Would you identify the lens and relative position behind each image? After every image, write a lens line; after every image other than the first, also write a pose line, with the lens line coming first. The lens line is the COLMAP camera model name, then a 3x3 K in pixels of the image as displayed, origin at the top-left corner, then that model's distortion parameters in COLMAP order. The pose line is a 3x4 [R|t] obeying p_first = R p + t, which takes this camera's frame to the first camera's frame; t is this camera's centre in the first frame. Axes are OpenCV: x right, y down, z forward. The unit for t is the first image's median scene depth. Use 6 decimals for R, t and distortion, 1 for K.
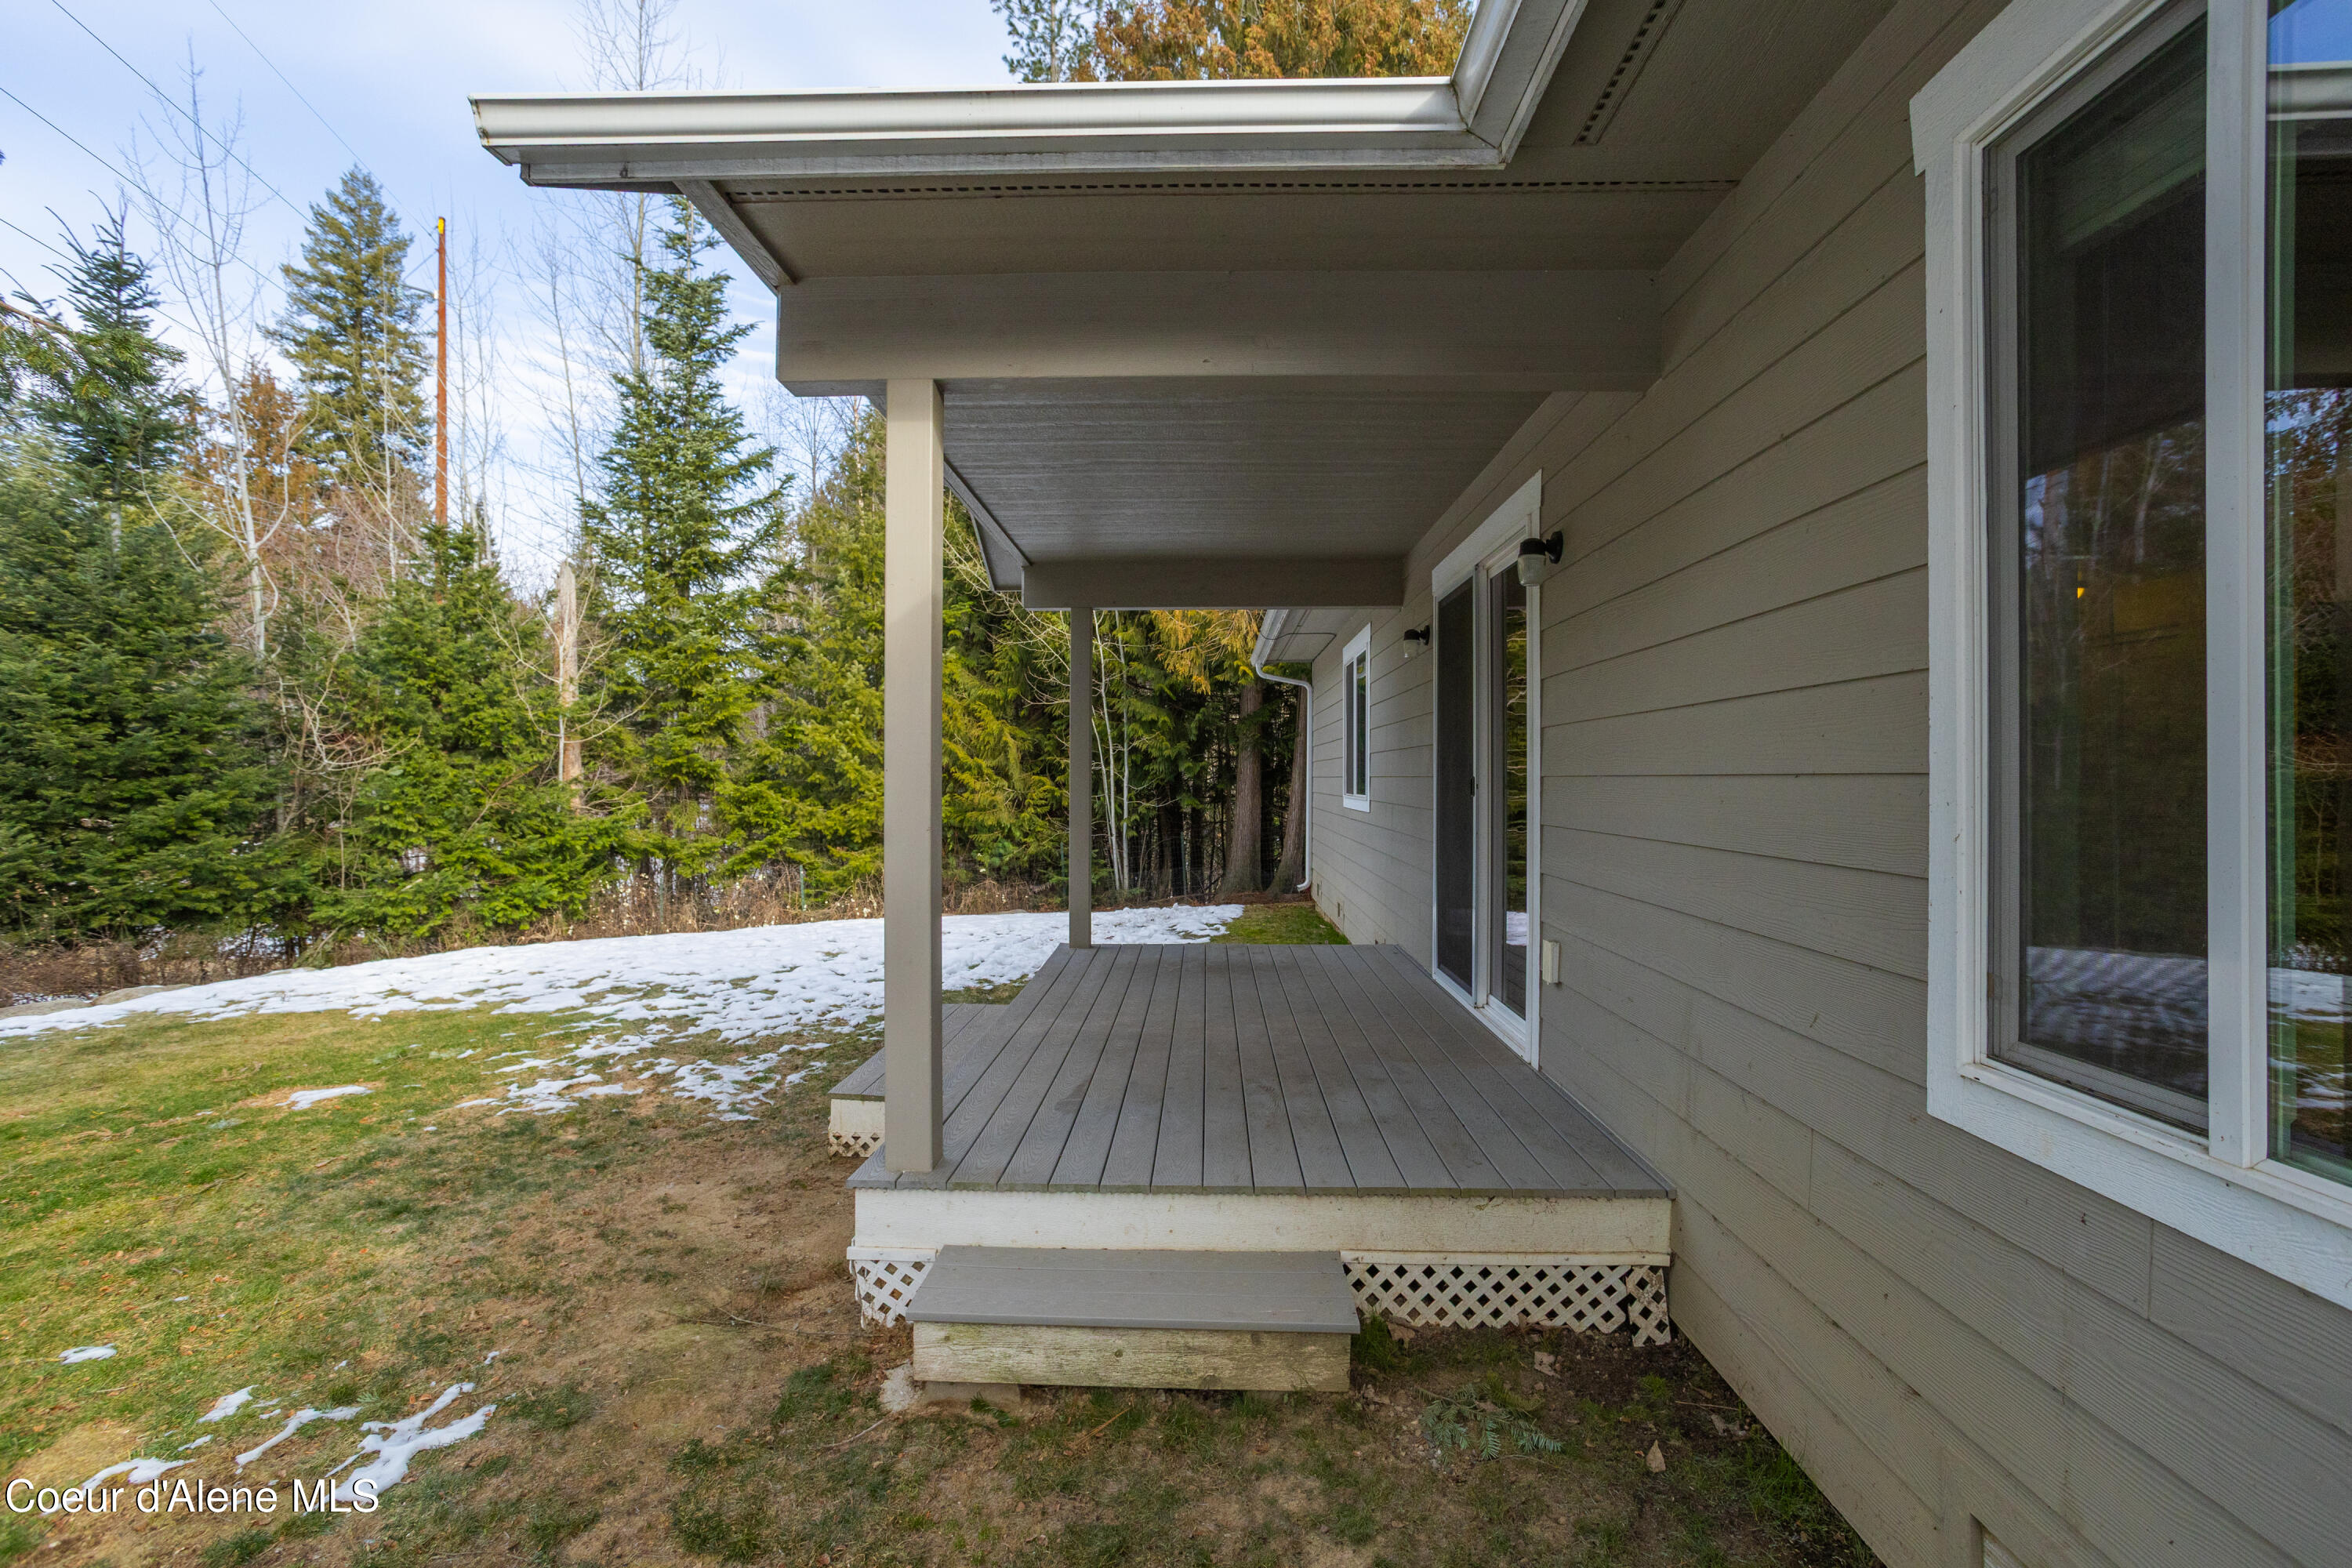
lens RADIAL K [[1114.1, 0, 1176.0], [0, 1114.1, 784.0], [0, 0, 1]] dist [-0.046639, 0.000187]
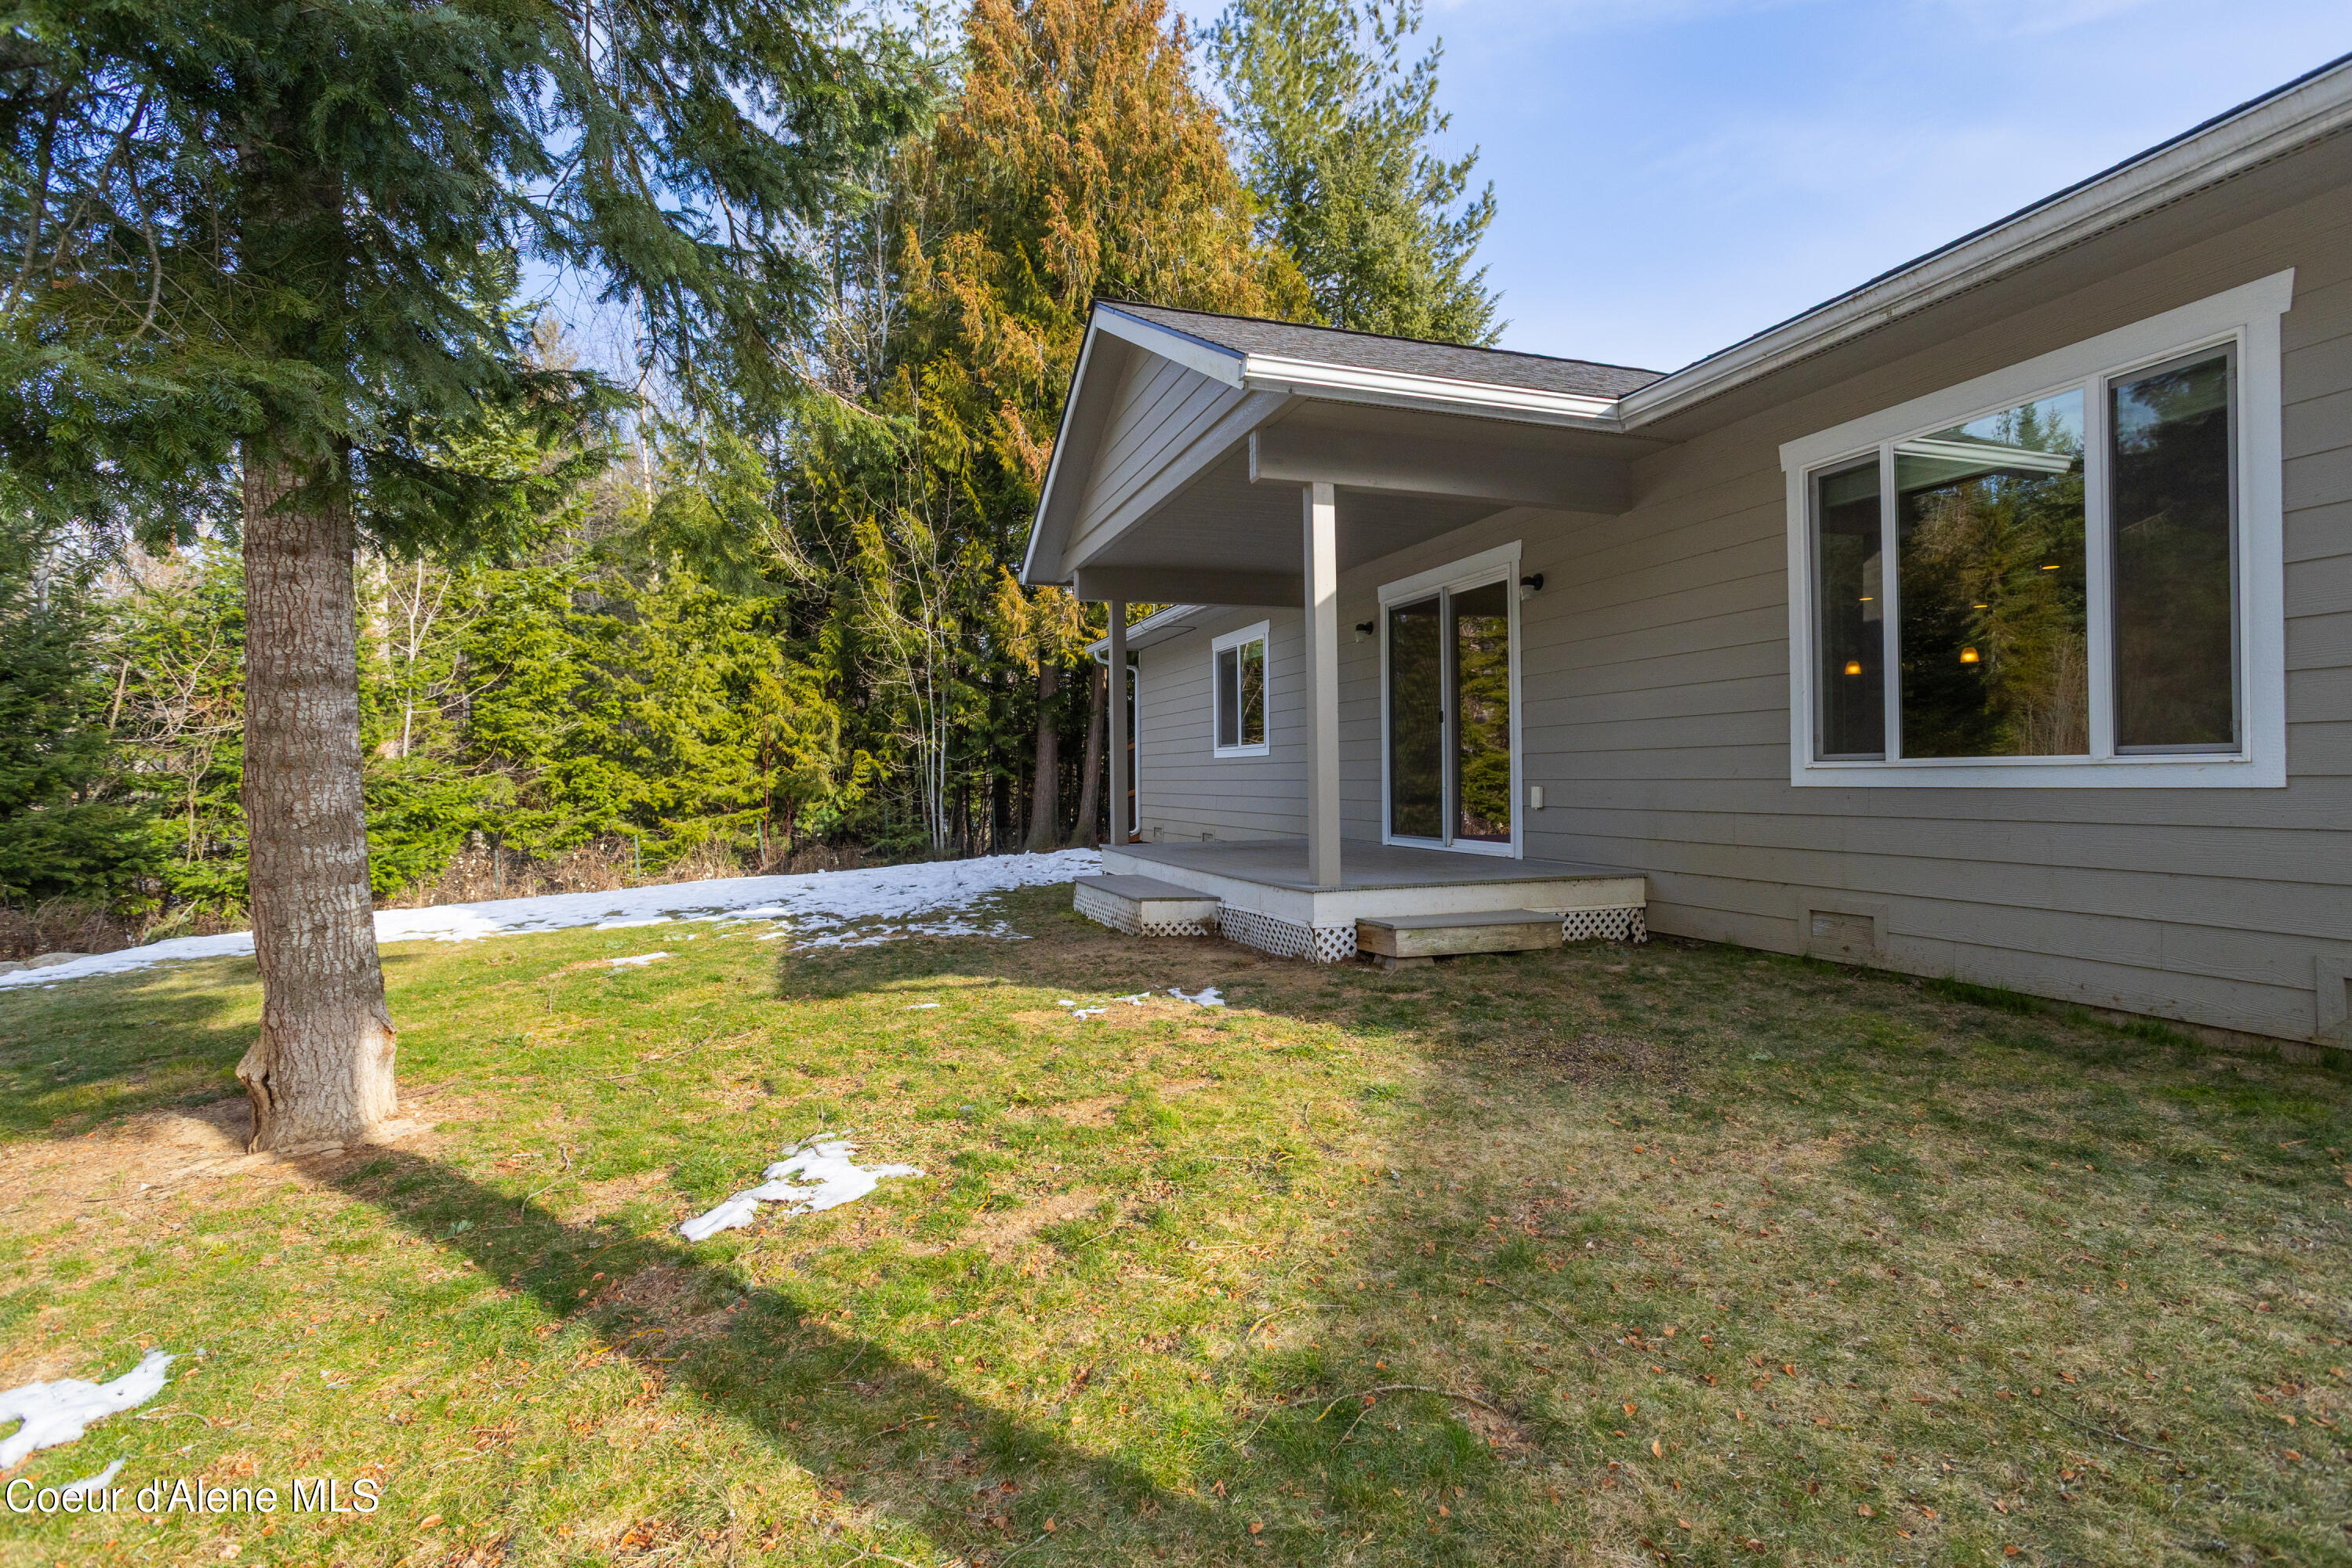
lens RADIAL K [[1099.1, 0, 1176.0], [0, 1099.1, 784.0], [0, 0, 1]] dist [-0.064732, 0.000549]
pose [[0.940120, -0.011222, 0.340660, -0.426769], [0.011233, 0.999935, 0.001939, 0.060435], [-0.340660, 0.002004, 0.940185, -0.270957]]
